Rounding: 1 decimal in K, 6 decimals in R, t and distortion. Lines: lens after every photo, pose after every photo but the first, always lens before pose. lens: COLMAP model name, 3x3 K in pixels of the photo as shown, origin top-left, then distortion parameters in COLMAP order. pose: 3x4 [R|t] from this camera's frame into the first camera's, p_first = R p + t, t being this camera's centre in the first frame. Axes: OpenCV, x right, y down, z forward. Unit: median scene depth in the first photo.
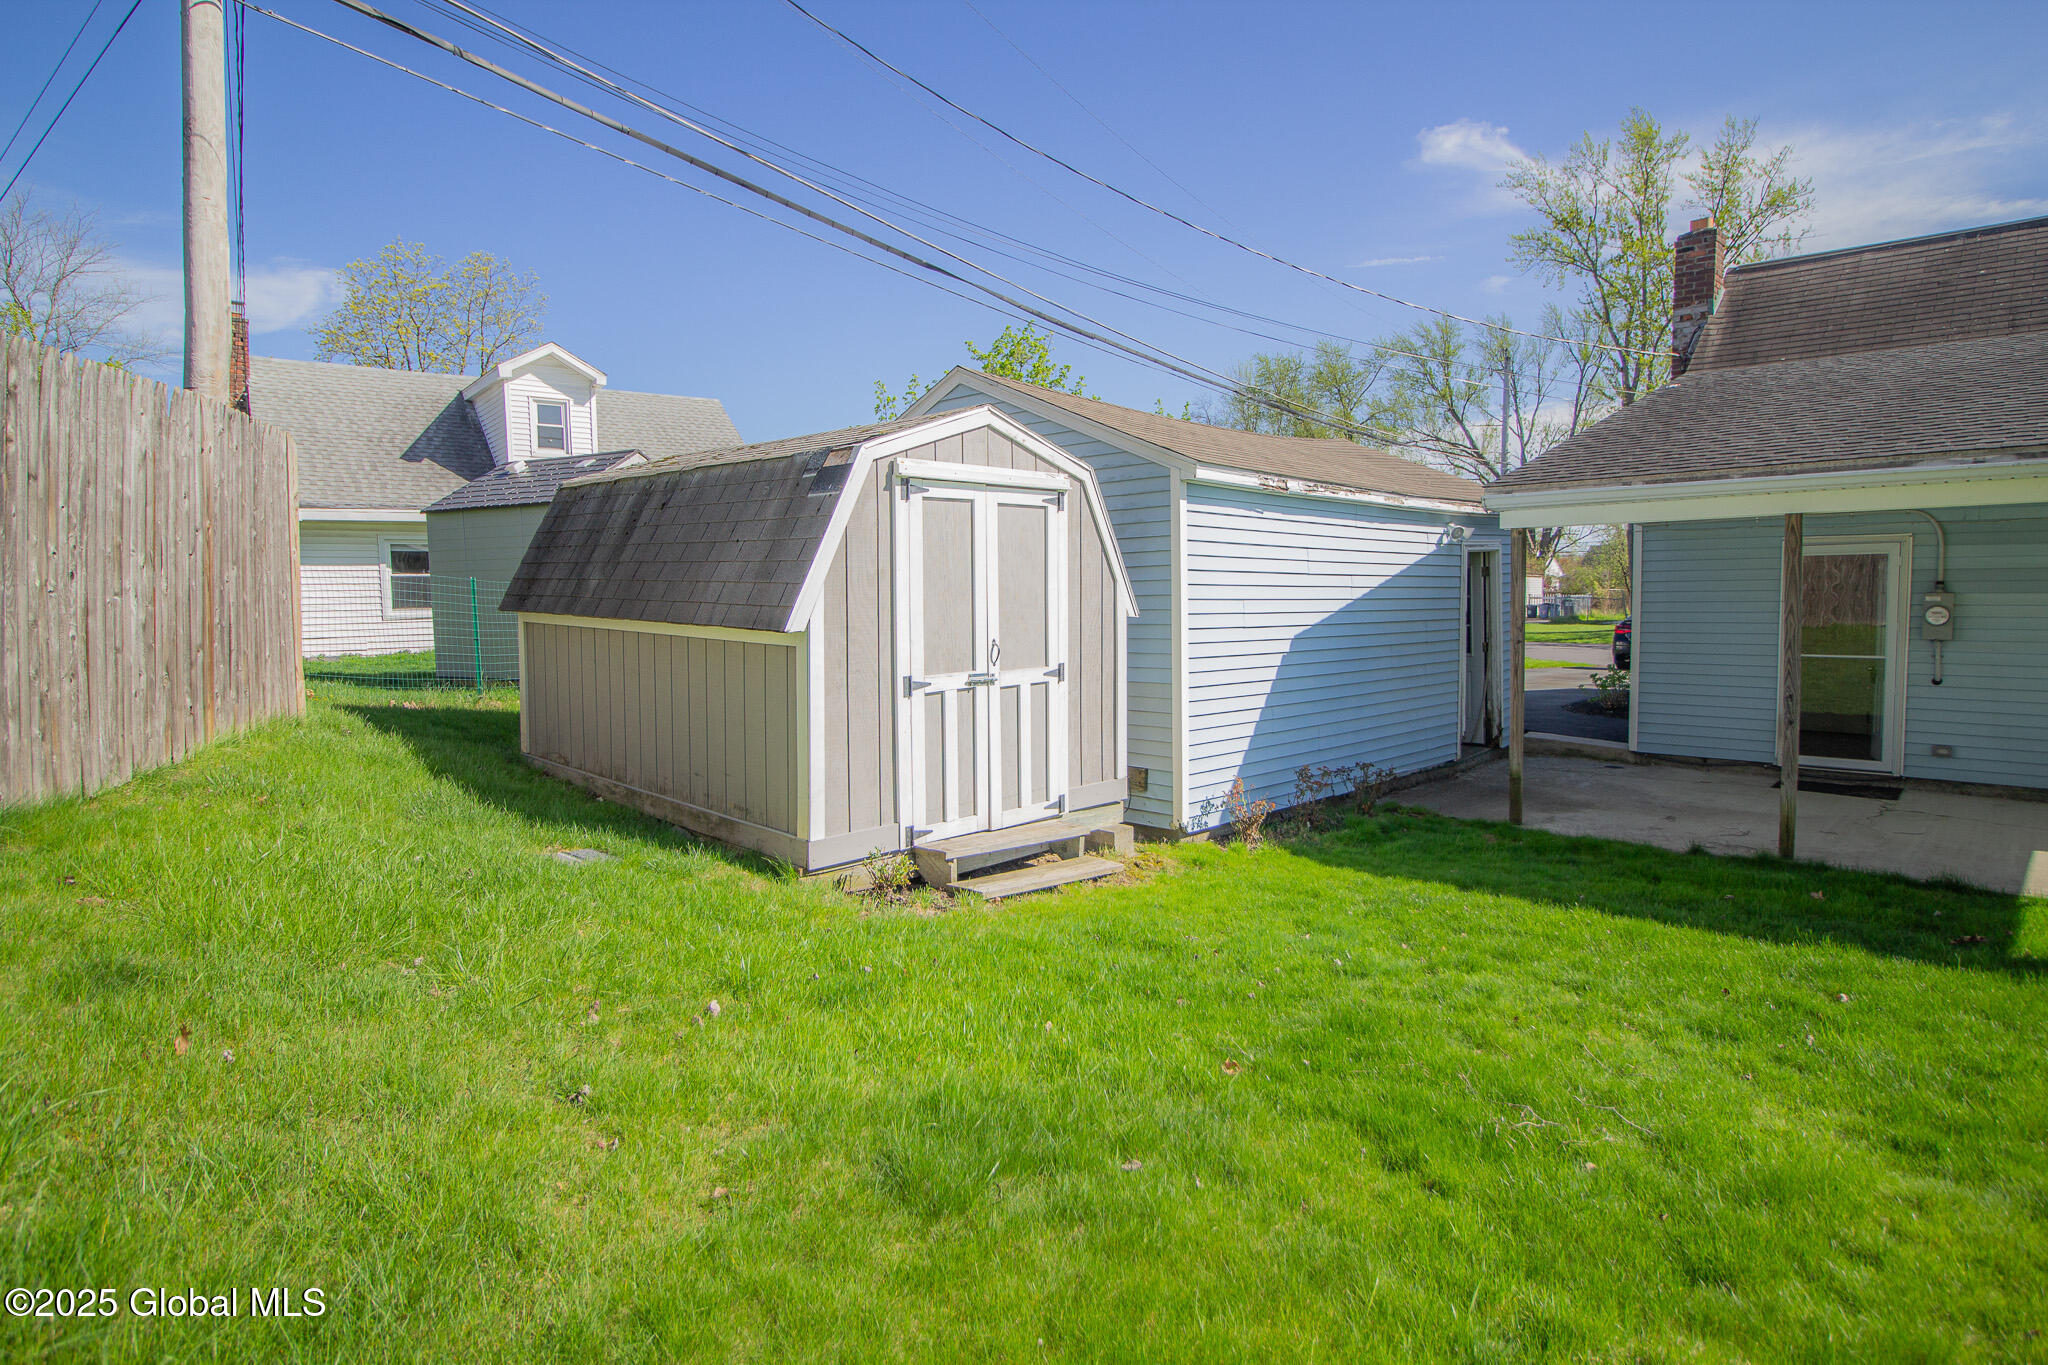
lens RADIAL K [[1121.6, 0, 1024.0], [0, 1121.6, 682.5], [0, 0, 1]] dist [0.040736, 0.000041]
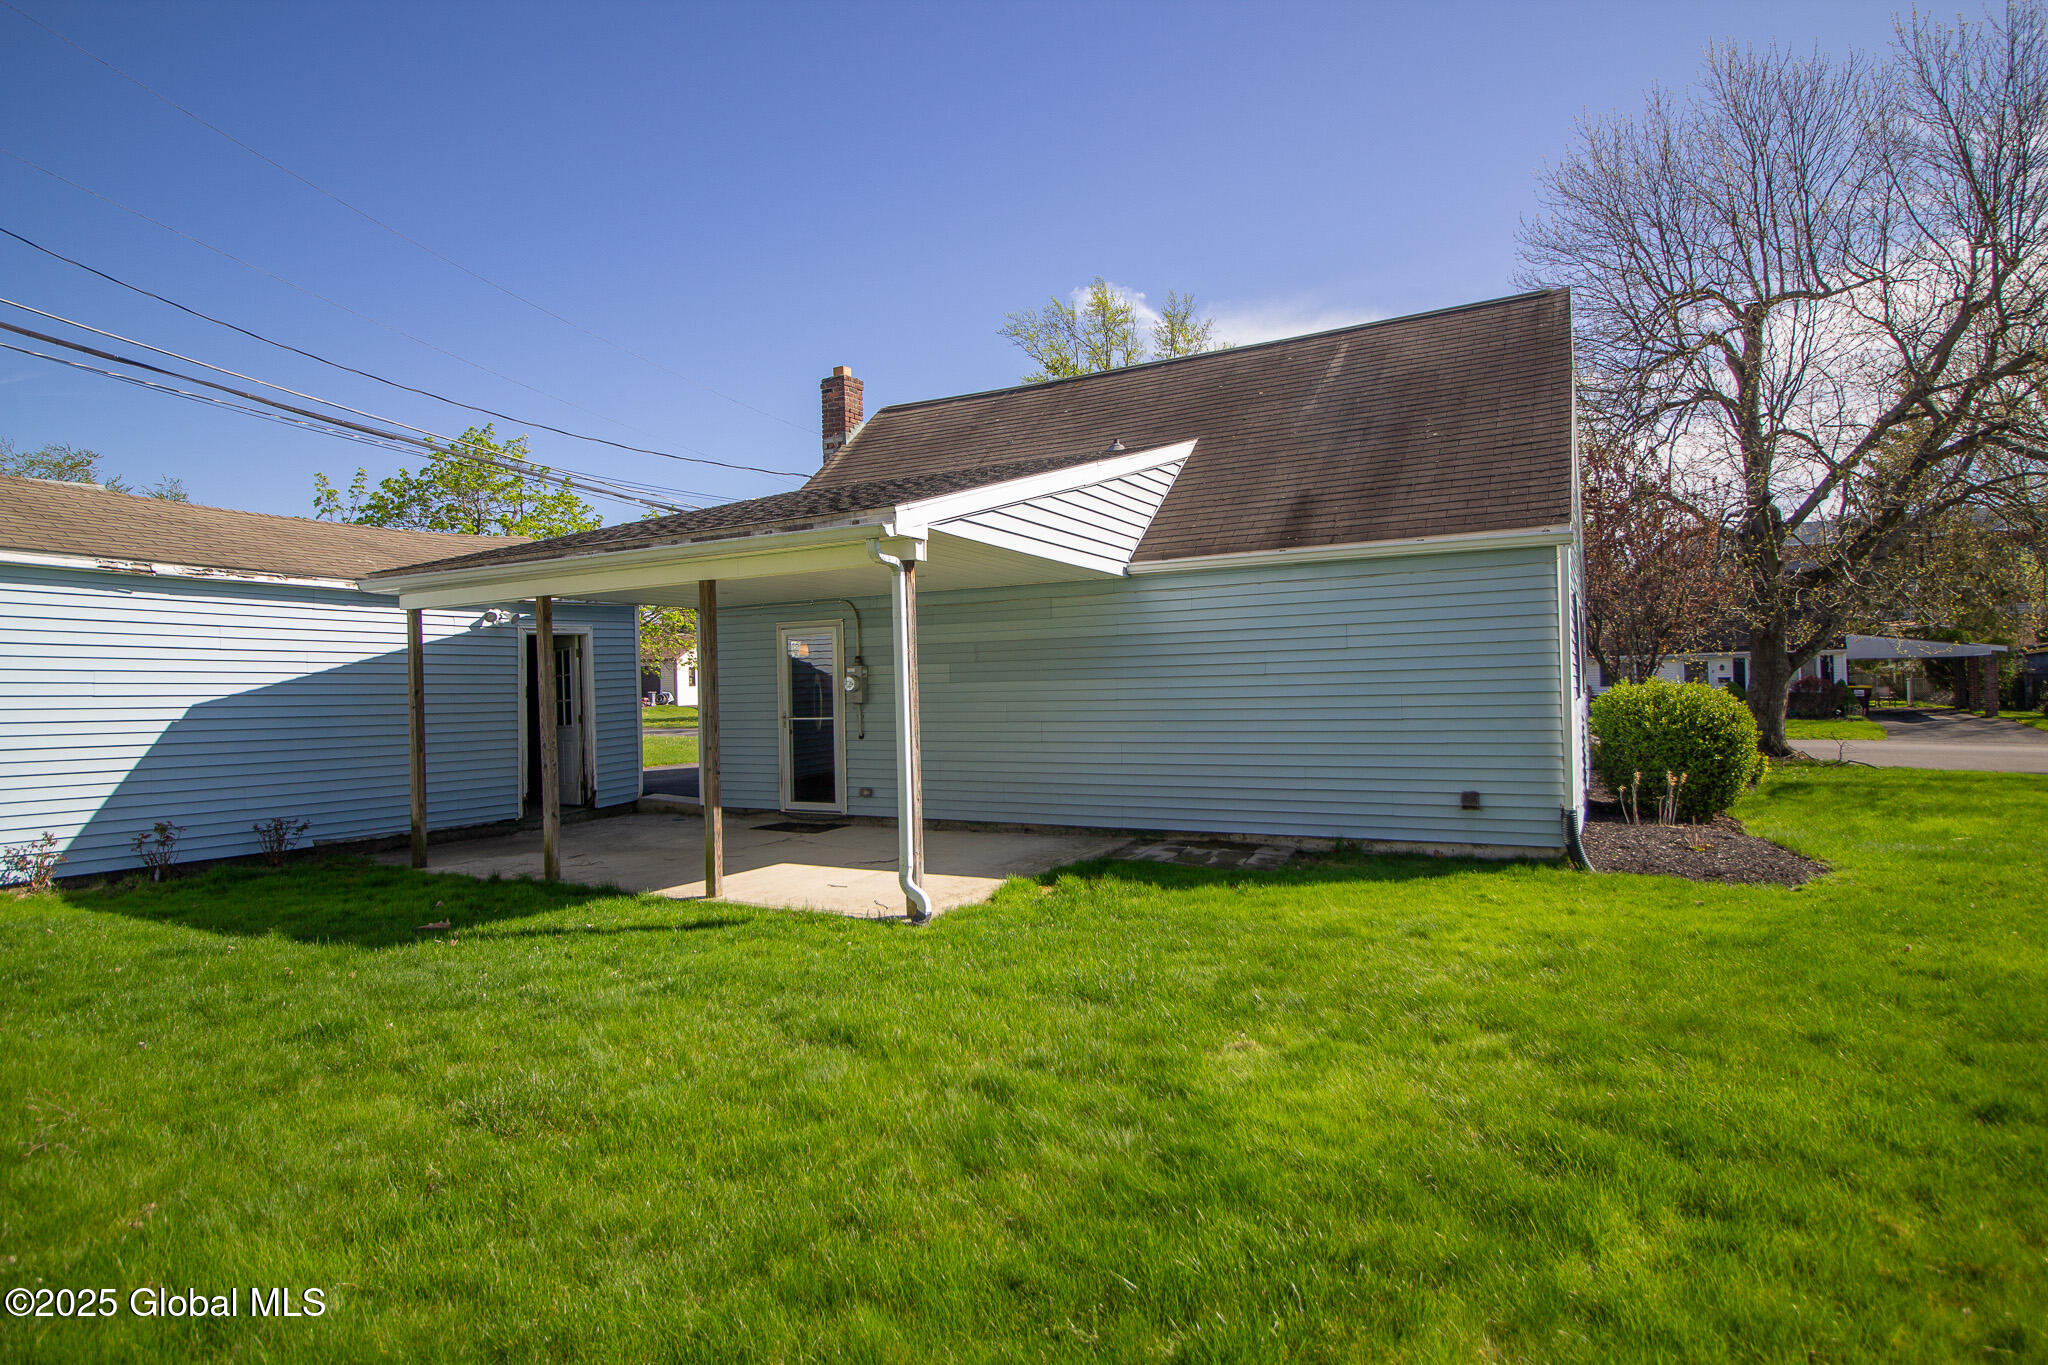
lens RADIAL K [[1121.6, 0, 1024.0], [0, 1121.6, 682.5], [0, 0, 1]] dist [0.040736, 0.000041]
pose [[0.977801, -0.012532, 0.209162, 0.717184], [0.032215, 0.995333, -0.090968, 0.057981], [-0.207046, 0.095686, 0.973641, -0.231143]]
